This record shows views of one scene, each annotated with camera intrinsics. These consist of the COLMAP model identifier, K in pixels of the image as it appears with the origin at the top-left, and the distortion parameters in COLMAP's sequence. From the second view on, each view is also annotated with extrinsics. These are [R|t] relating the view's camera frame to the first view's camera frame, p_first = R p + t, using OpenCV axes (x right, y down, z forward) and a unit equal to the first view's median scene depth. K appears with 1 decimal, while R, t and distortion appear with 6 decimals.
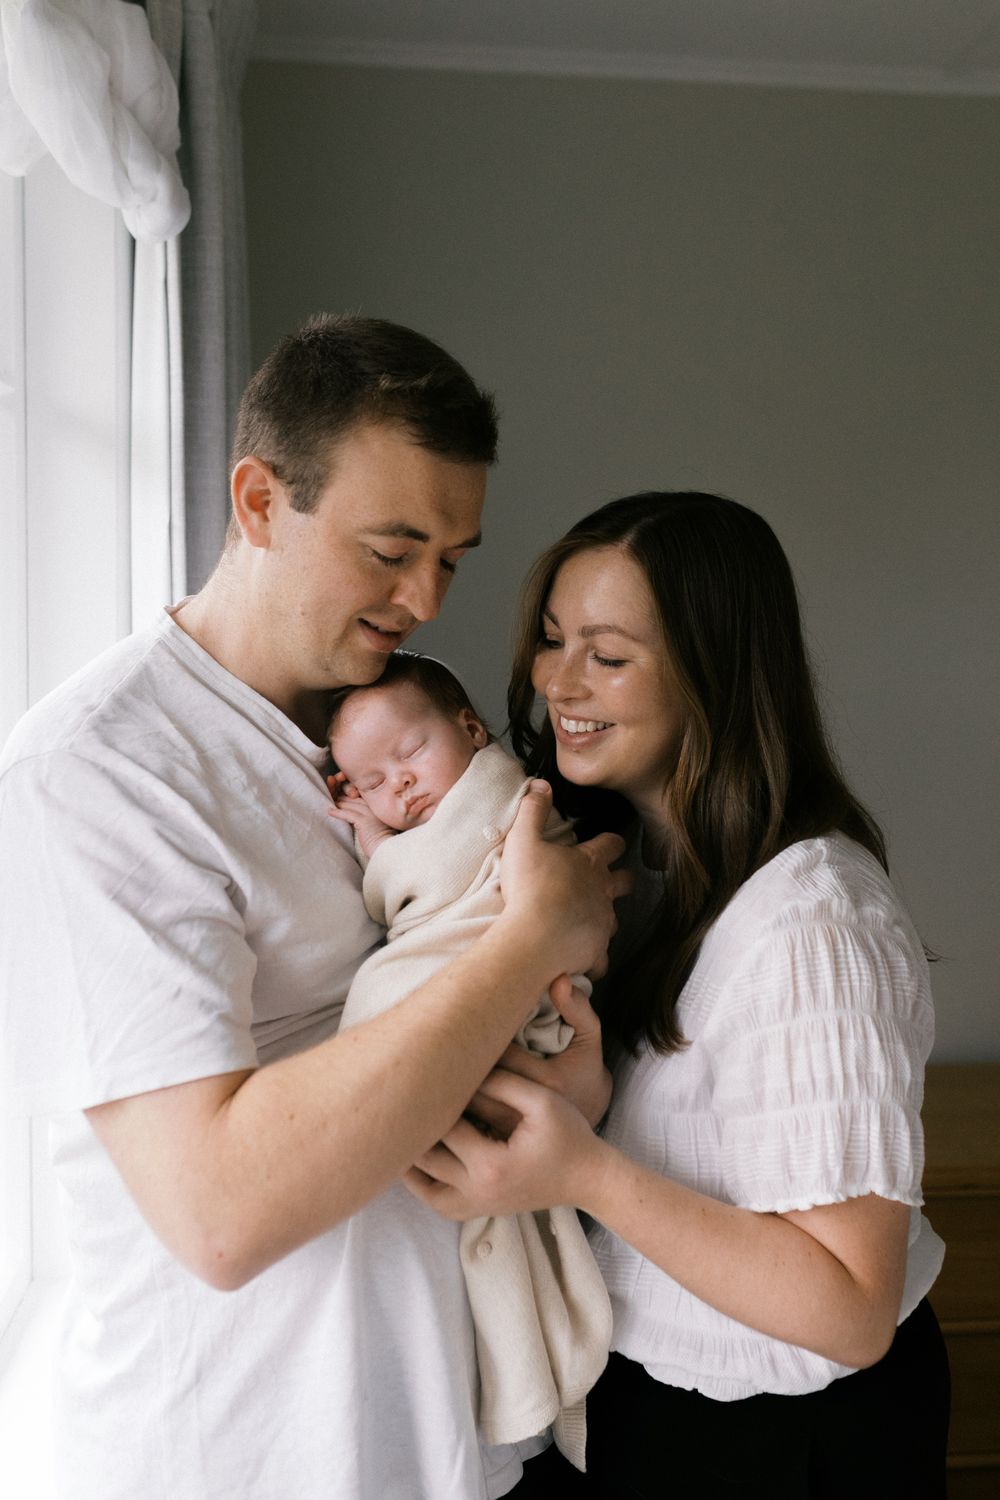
lens RADIAL K [[1546.9, 0, 497.5], [0, 1546.9, 748.1], [0, 0, 1]] dist [0.014518, 0.000000]
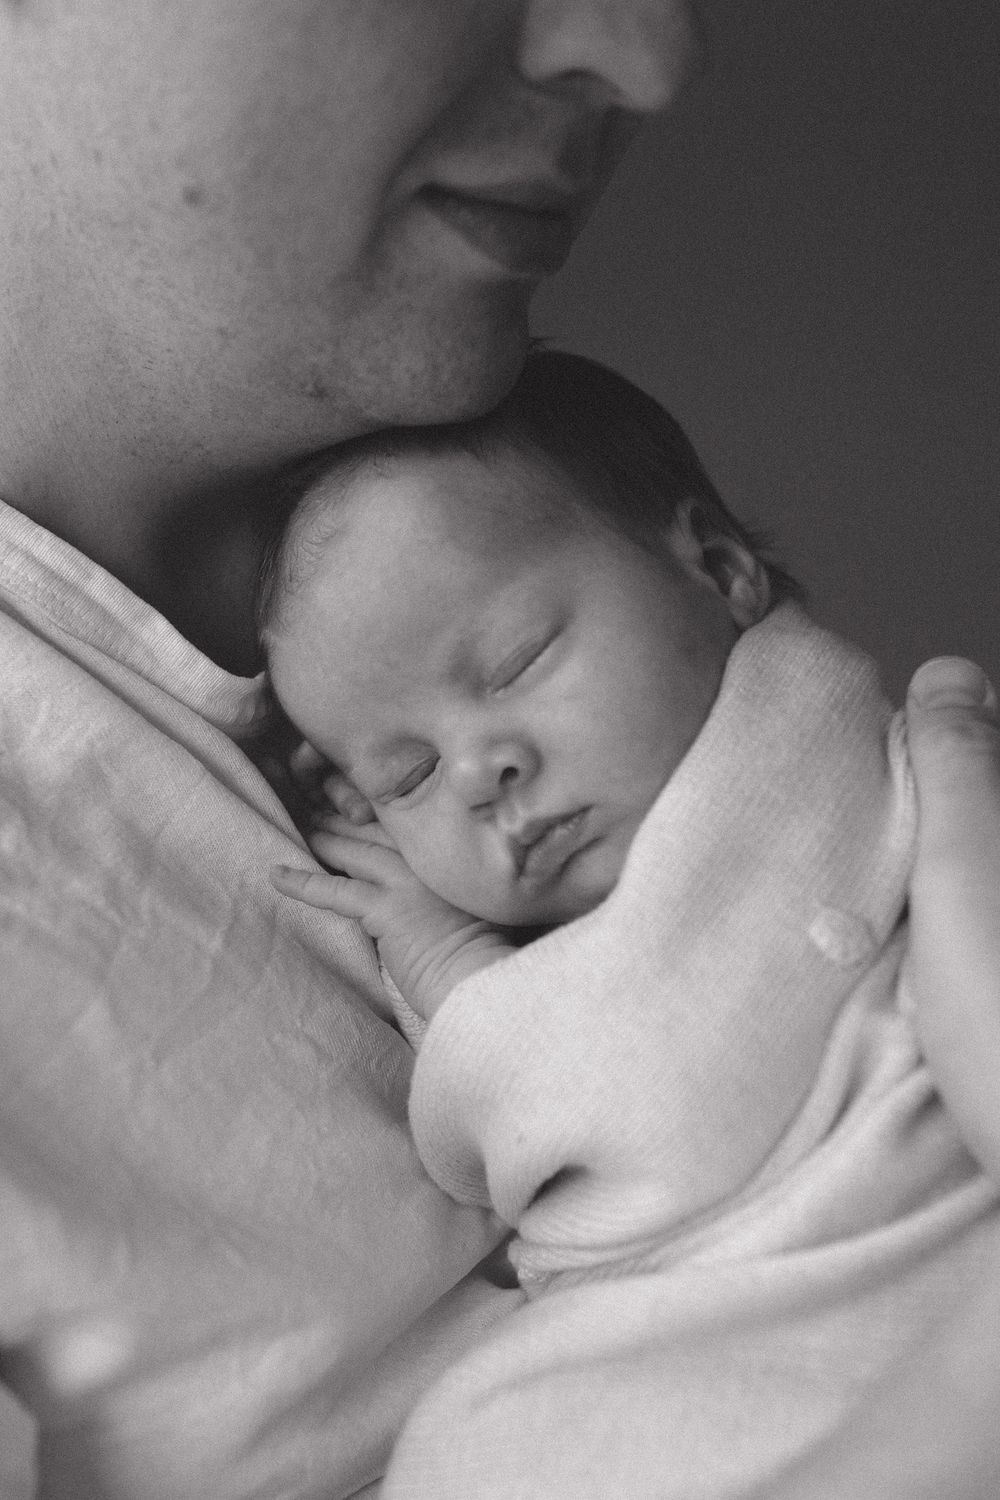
lens RADIAL K [[1546.9, 0, 498.6], [0, 1546.9, 741.8], [0, 0, 1]] dist [0.014518, 0.000000]
pose [[0.986926, -0.093516, -0.131272, -0.022669], [0.100178, 0.993948, 0.045084, 0.004239], [0.126261, -0.057645, 0.990321, 0.705238]]
